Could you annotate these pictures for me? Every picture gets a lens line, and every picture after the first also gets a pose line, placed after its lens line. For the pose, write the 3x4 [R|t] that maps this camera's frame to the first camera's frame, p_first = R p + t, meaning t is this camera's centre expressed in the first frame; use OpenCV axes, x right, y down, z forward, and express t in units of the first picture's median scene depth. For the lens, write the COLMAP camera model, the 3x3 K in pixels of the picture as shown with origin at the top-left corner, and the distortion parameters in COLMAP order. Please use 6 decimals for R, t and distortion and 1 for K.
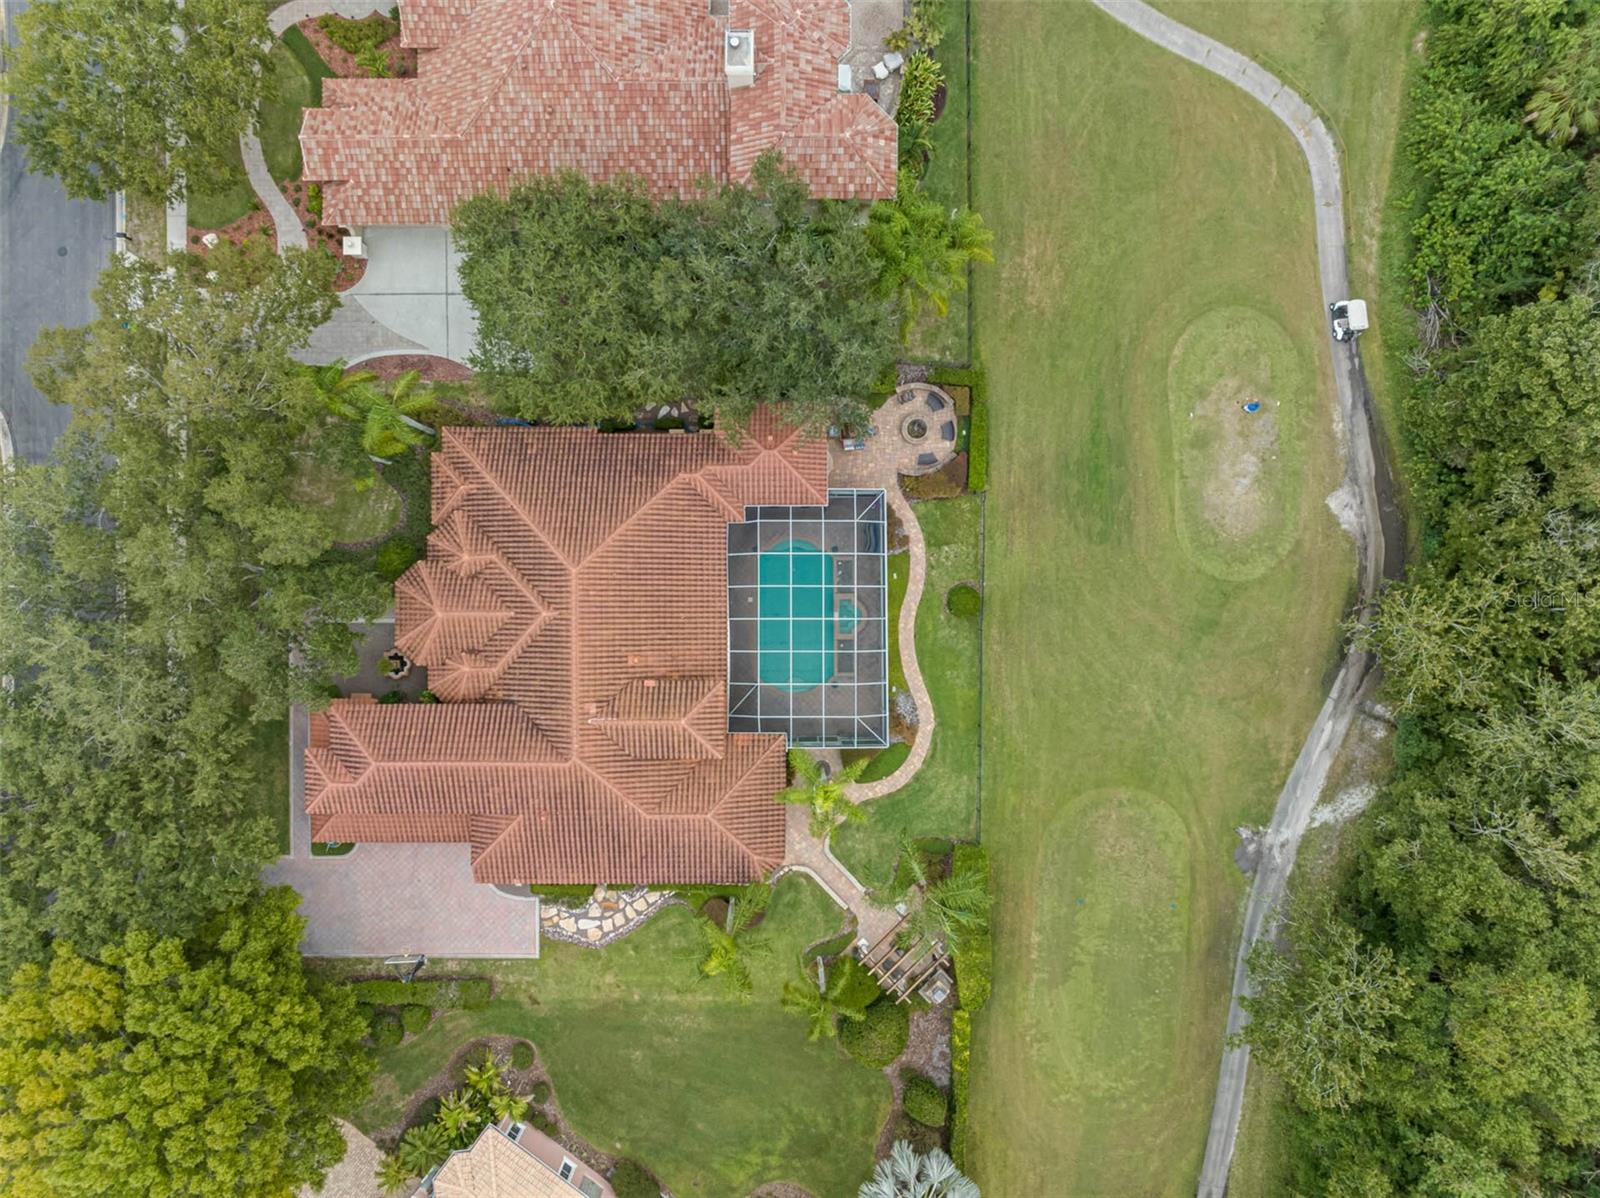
lens RADIAL K [[1127.1, 0, 806.7], [0, 1127.1, 589.8], [0, 0, 1]] dist [-0.001134, -0.009491]
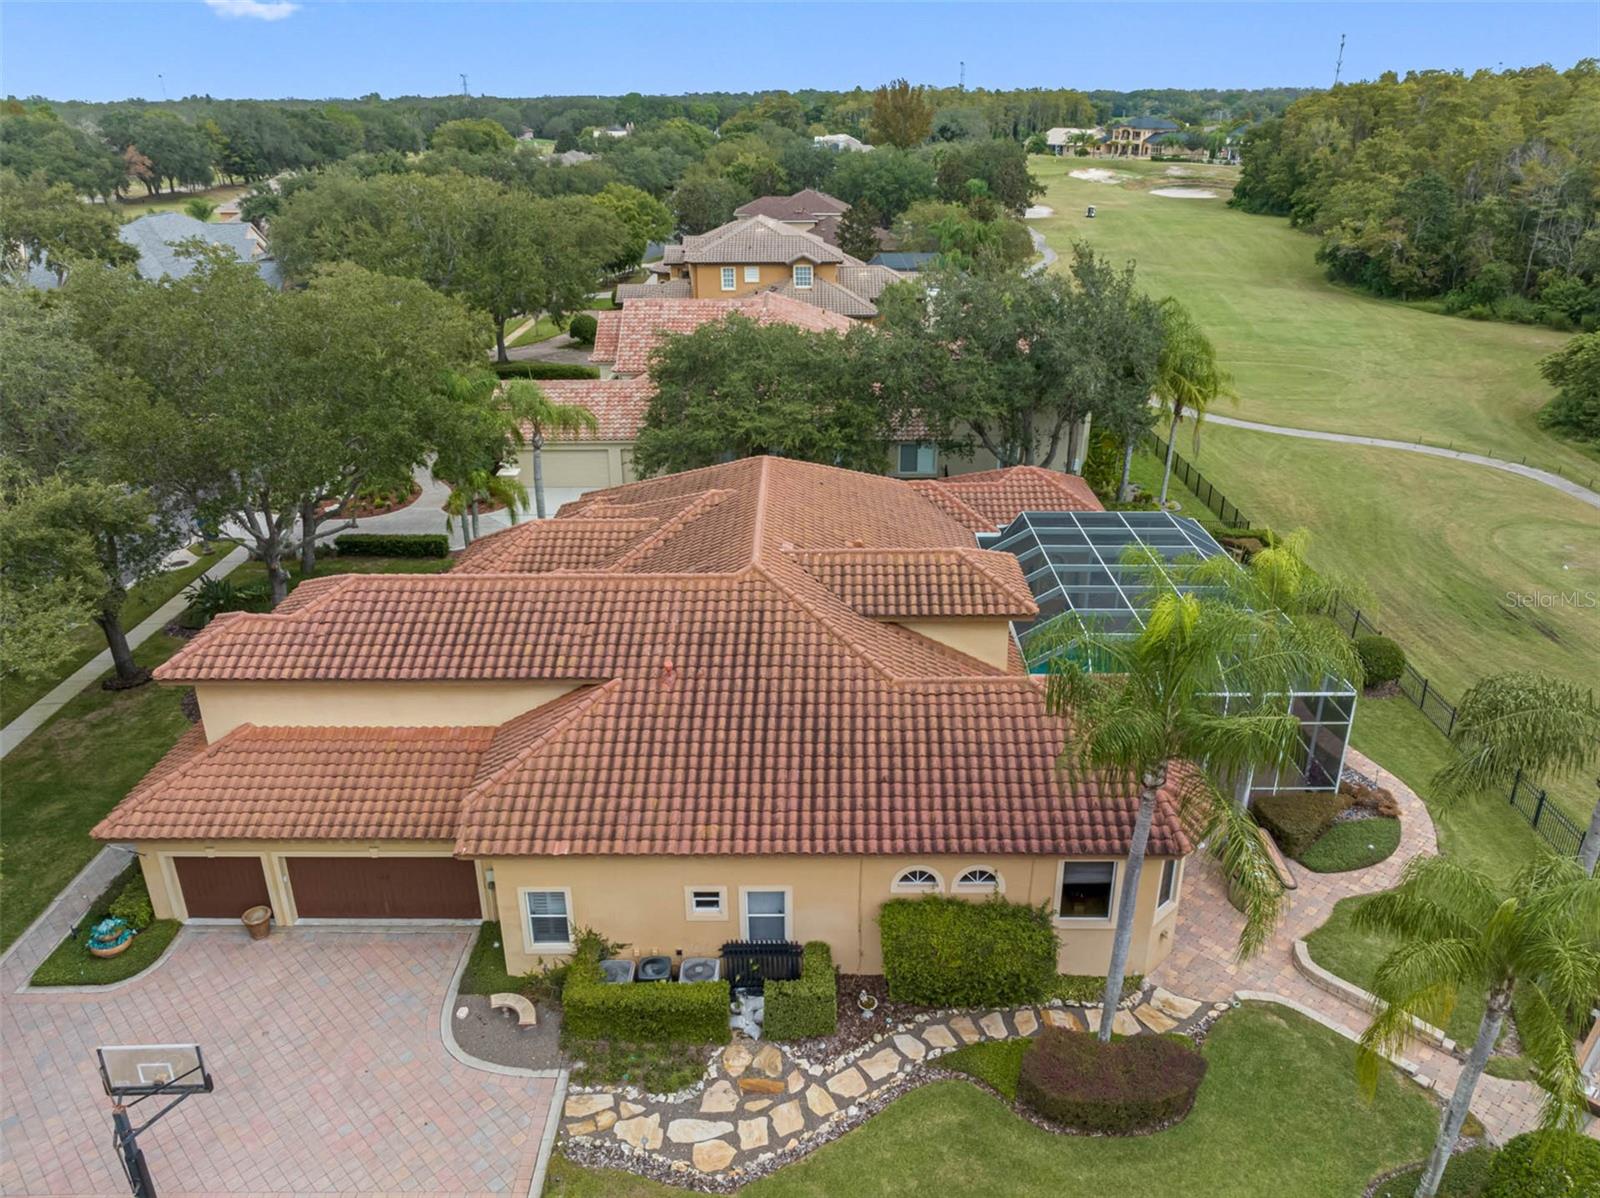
lens RADIAL K [[1128.9, 0, 805.6], [0, 1128.9, 589.3], [0, 0, 1]] dist [-0.008285, -0.008037]
pose [[0.999725, 0.022266, -0.007315, -0.162442], [-0.015847, 0.412248, -0.910934, 0.545831], [-0.017267, 0.910800, 0.412487, 0.707645]]
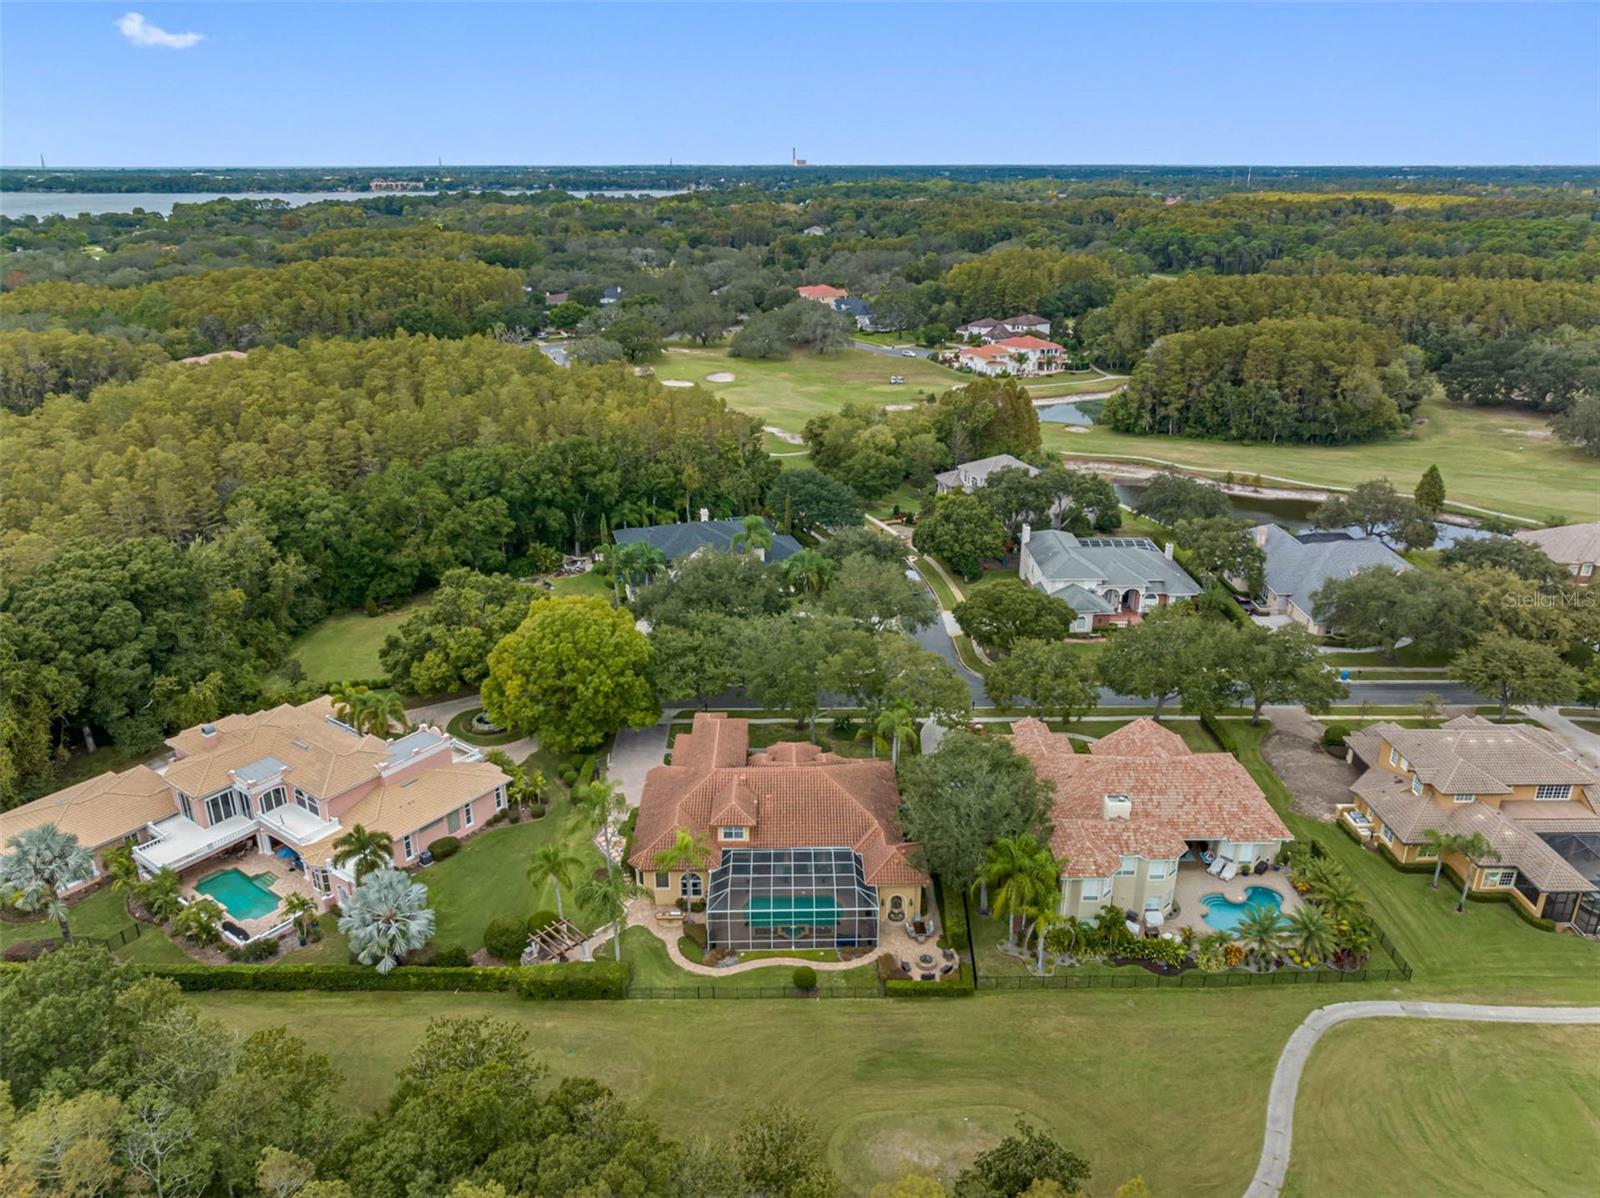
lens RADIAL K [[1127.1, 0, 806.7], [0, 1127.1, 589.8], [0, 0, 1]] dist [-0.001134, -0.009491]
pose [[0.014771, 0.369903, -0.928953, 1.226219], [-0.999871, 0.011309, -0.011396, 0.017893], [0.006290, 0.929001, 0.370023, 0.045912]]
